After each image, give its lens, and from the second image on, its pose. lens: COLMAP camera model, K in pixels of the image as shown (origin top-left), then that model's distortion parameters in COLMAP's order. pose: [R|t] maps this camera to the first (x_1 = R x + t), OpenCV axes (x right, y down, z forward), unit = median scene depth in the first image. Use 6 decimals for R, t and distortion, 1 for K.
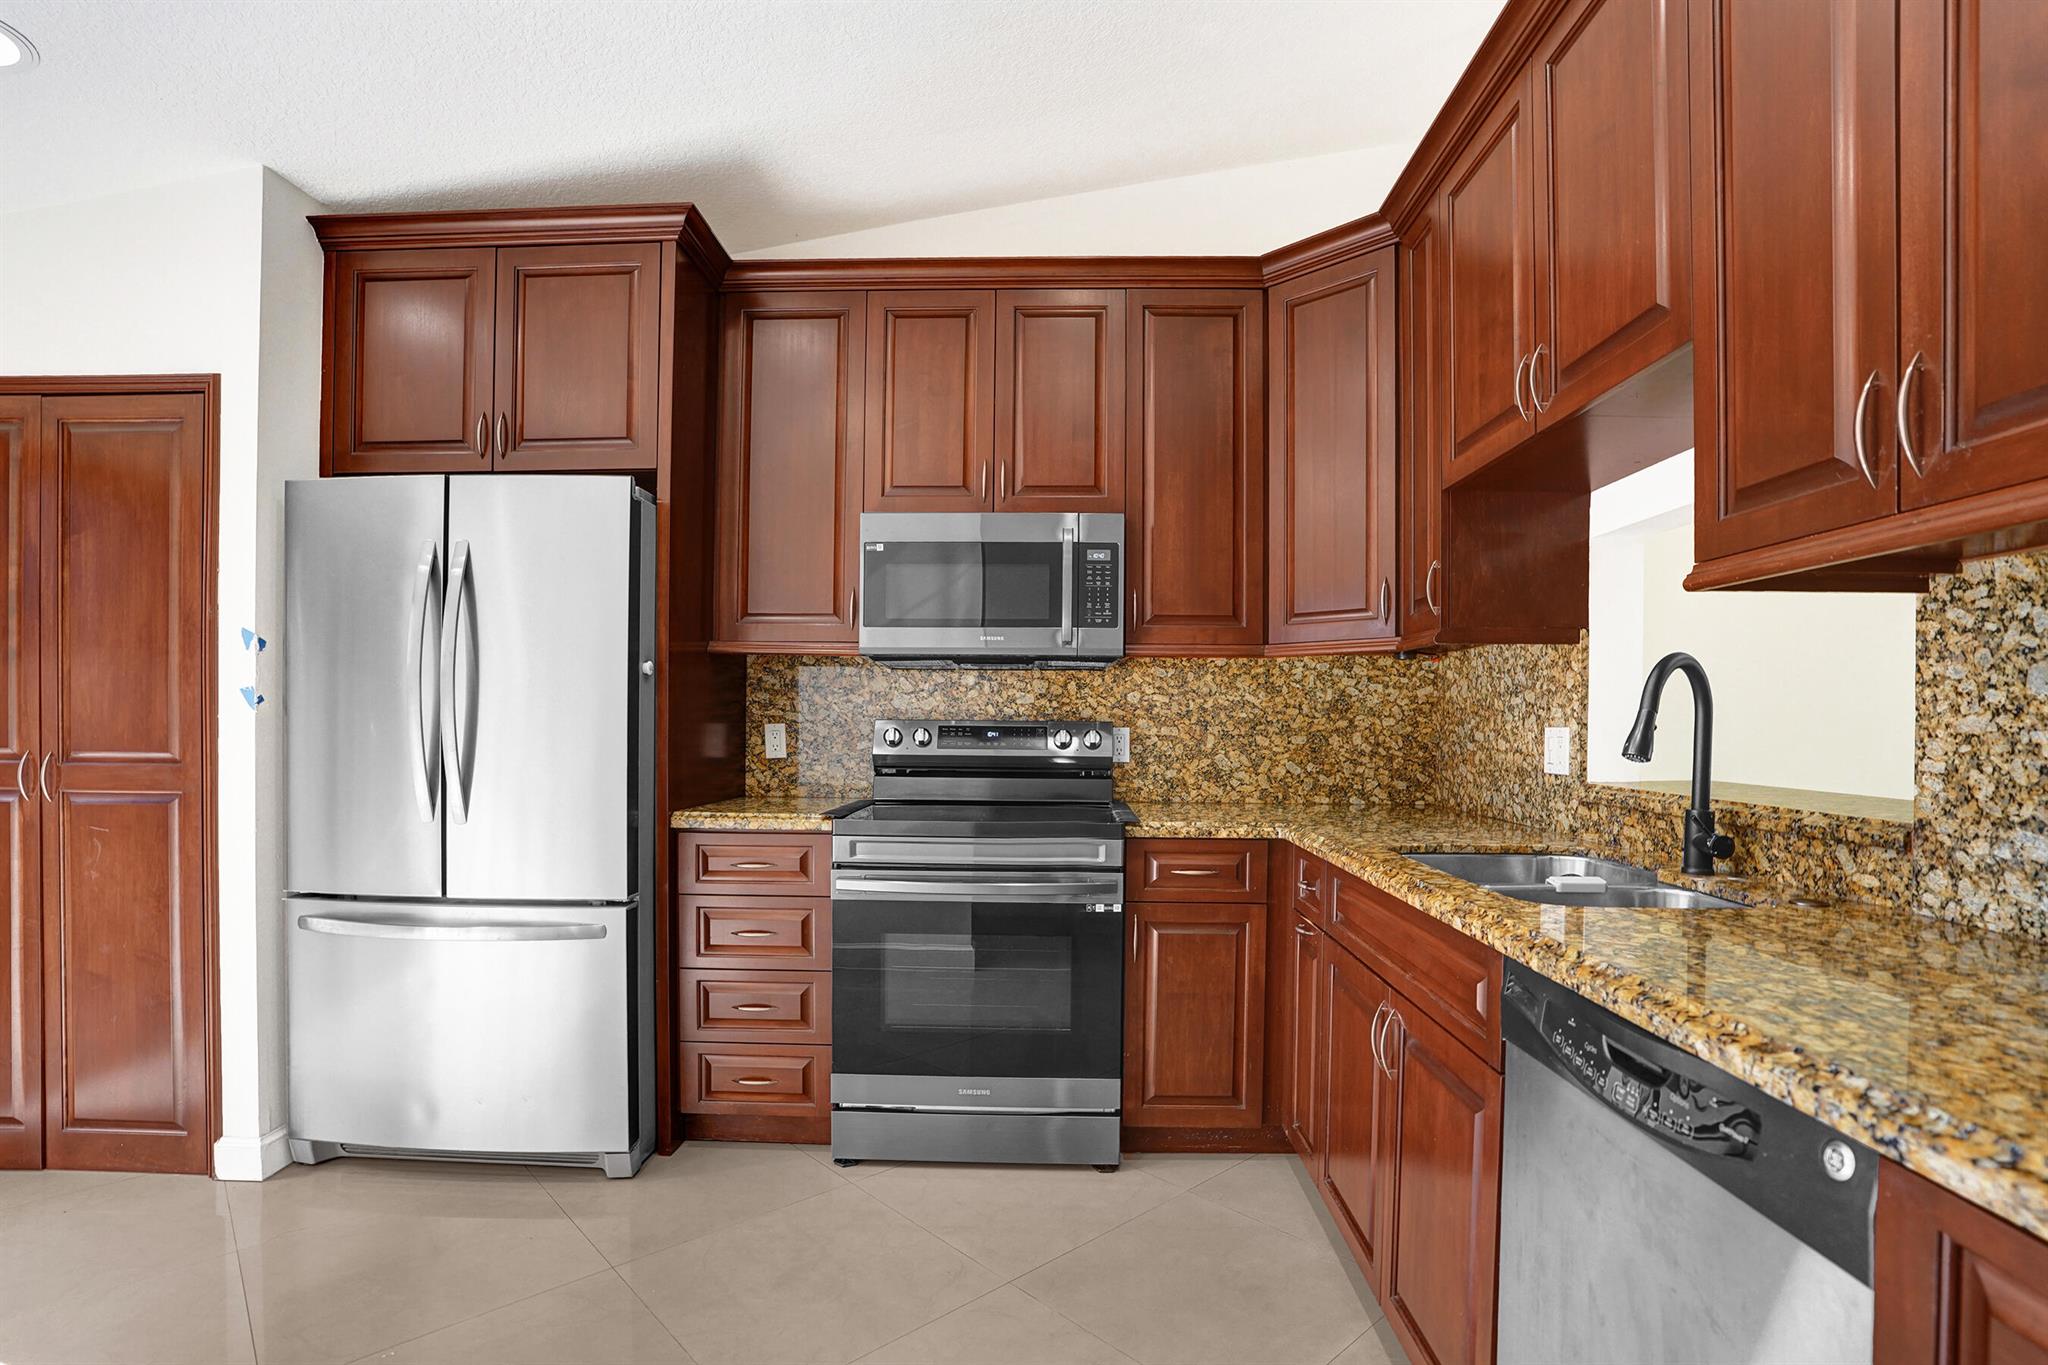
lens RADIAL K [[990.5, 0, 1030.5], [0, 990.5, 726.7], [0, 0, 1]] dist [-0.071378, 0.025859]
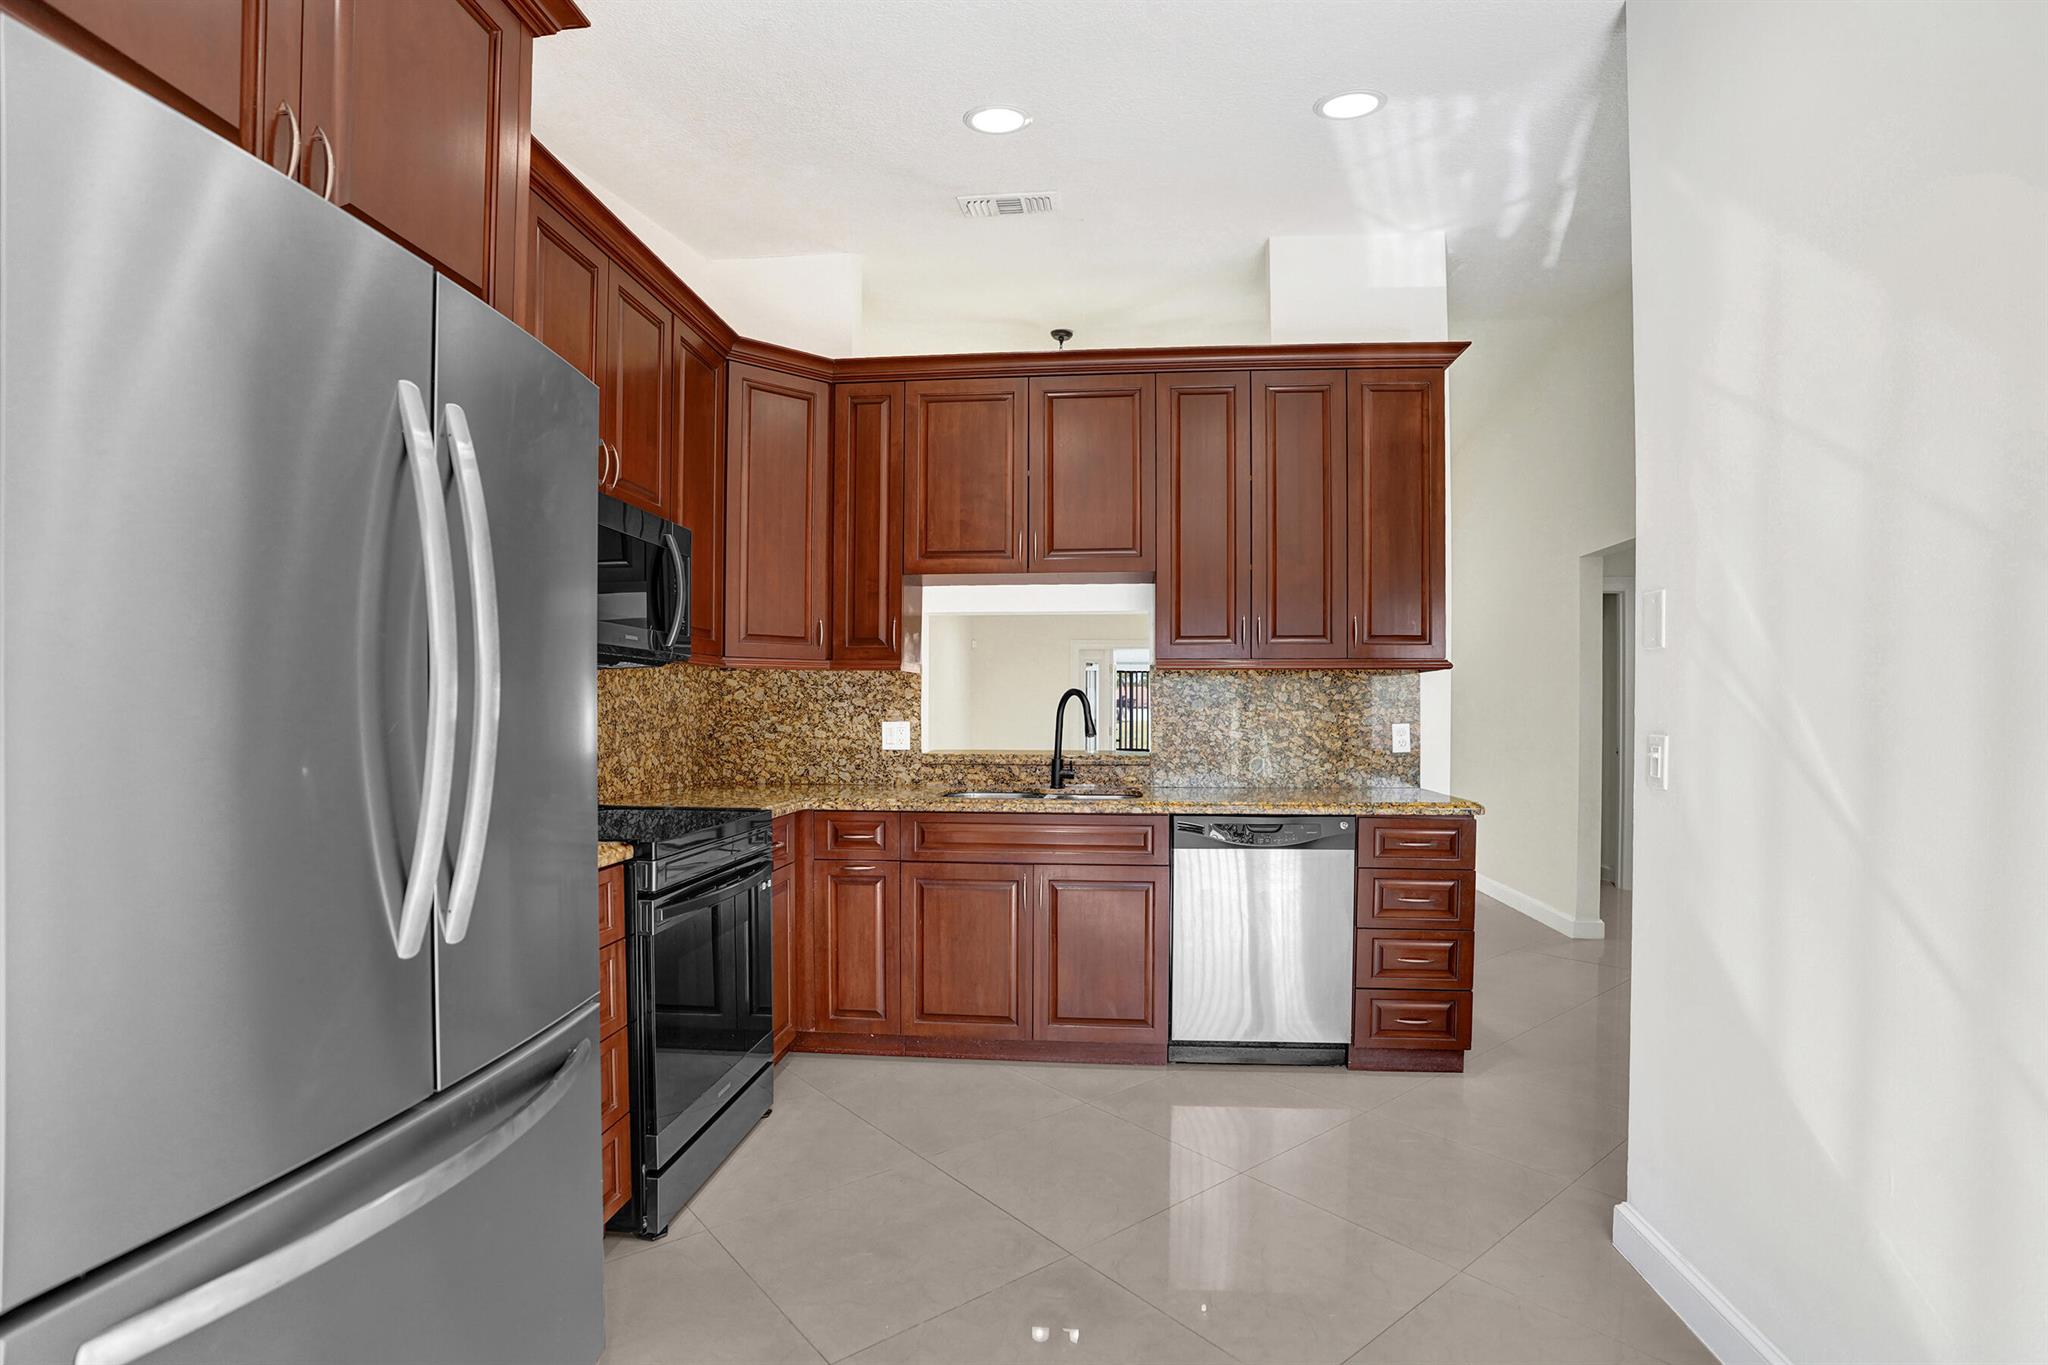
lens RADIAL K [[971.4, 0, 1023.6], [0, 971.4, 717.9], [0, 0, 1]] dist [-0.070914, 0.000273]
pose [[0.066032, -0.014473, 0.997713, -1.013332], [0.005182, 0.999886, 0.014162, -0.025877], [-0.997804, 0.004235, 0.066099, 0.617656]]
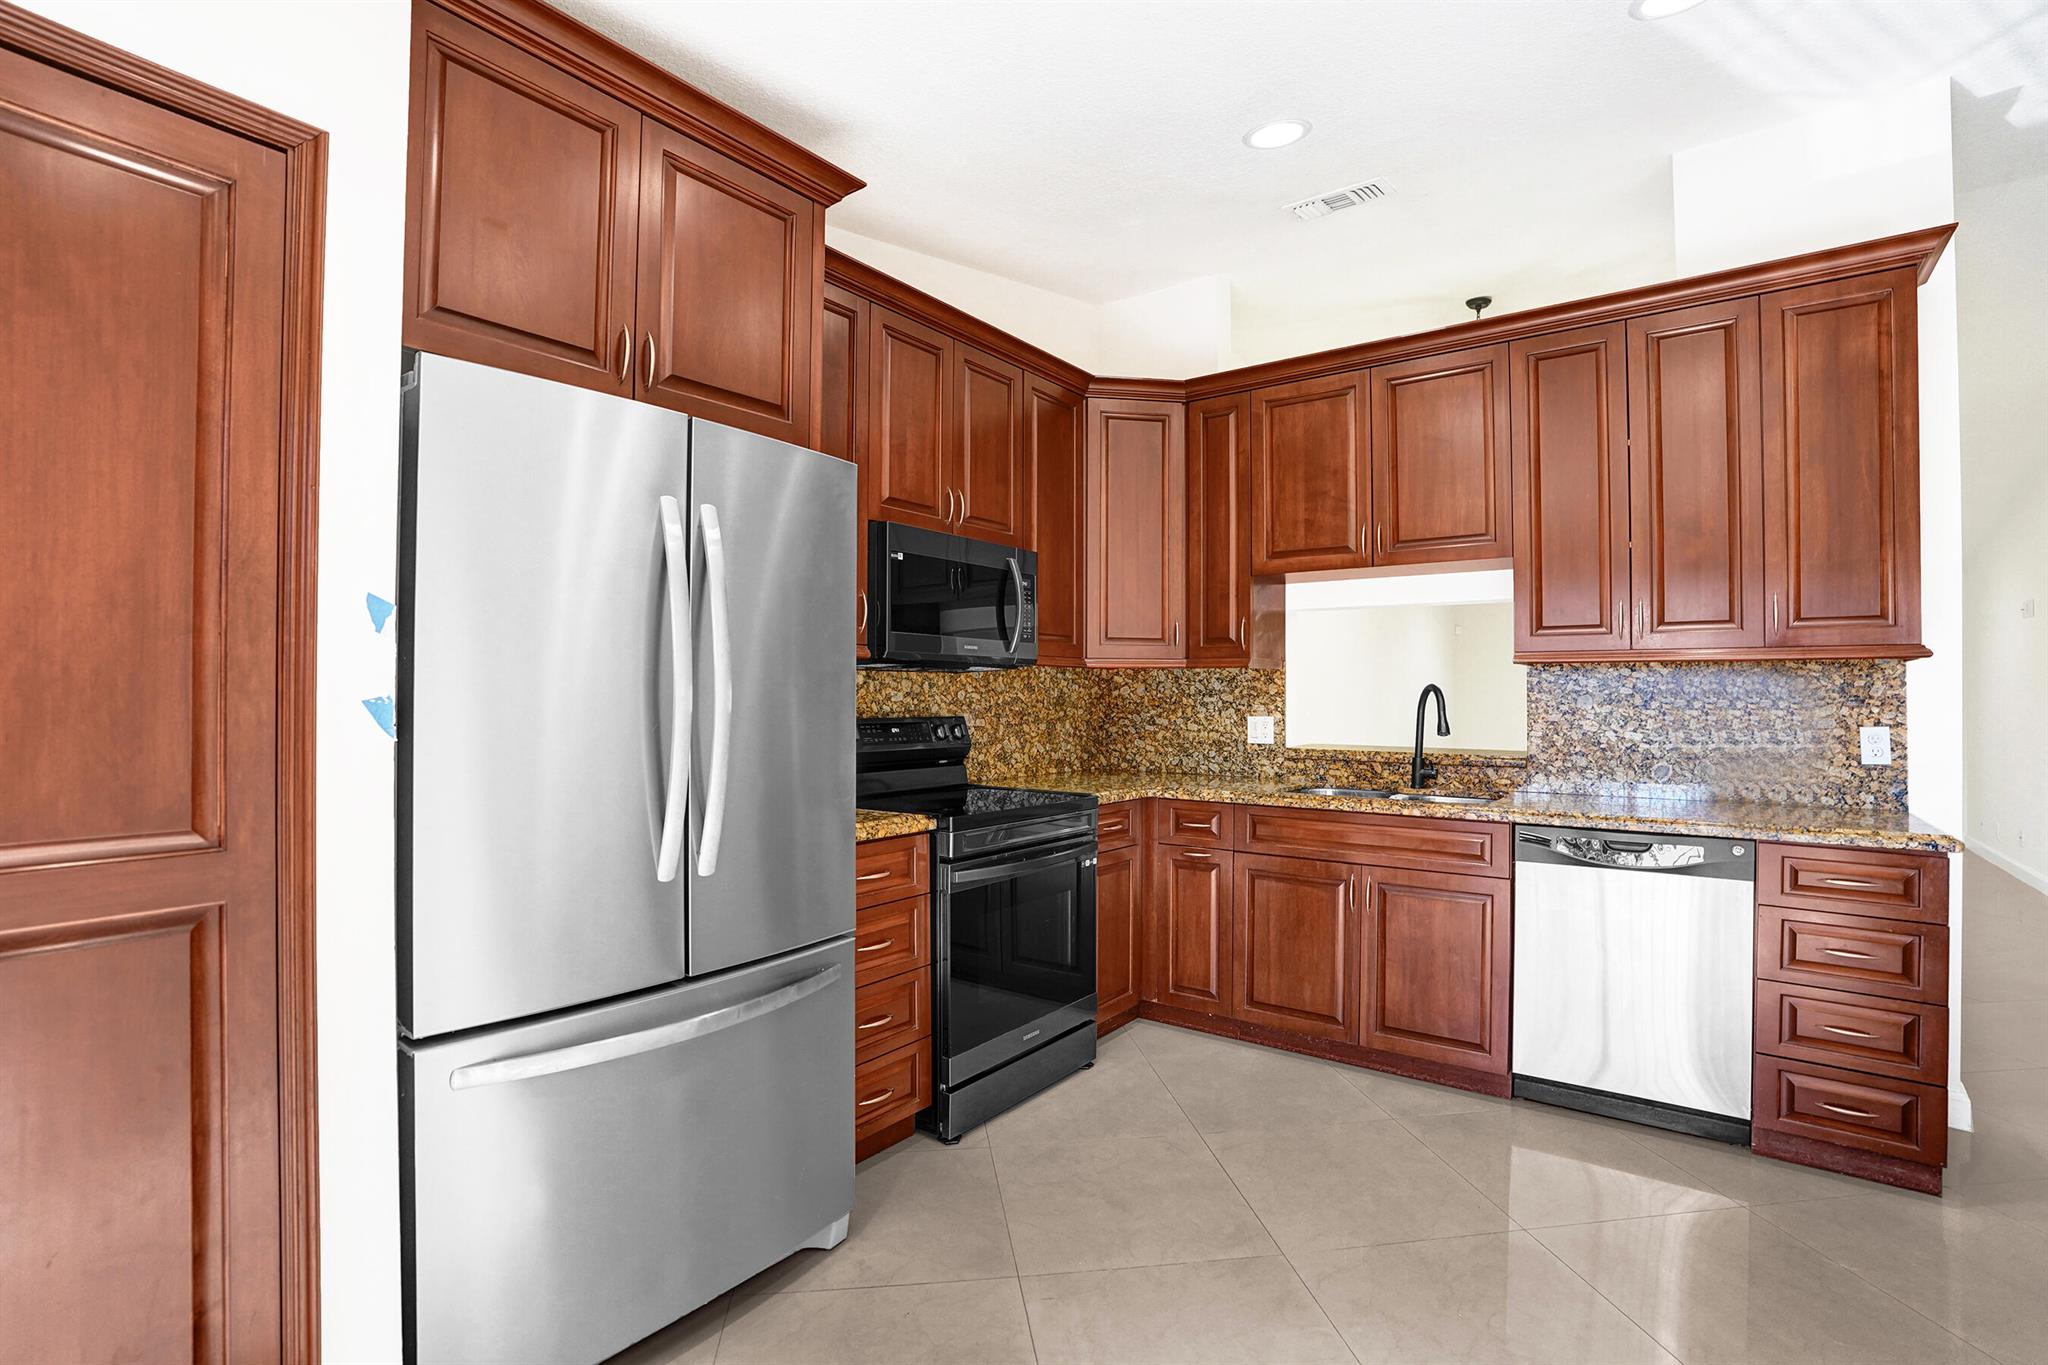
lens RADIAL K [[964.5, 0, 1024.0], [0, 964.5, 682.5], [0, 0, 1]] dist [-0.072439, 0.034146]
pose [[0.573445, 0.004903, 0.819229, -1.002664], [0.005785, 0.999933, -0.010034, -0.041025], [-0.819223, 0.010494, 0.573379, 0.338087]]
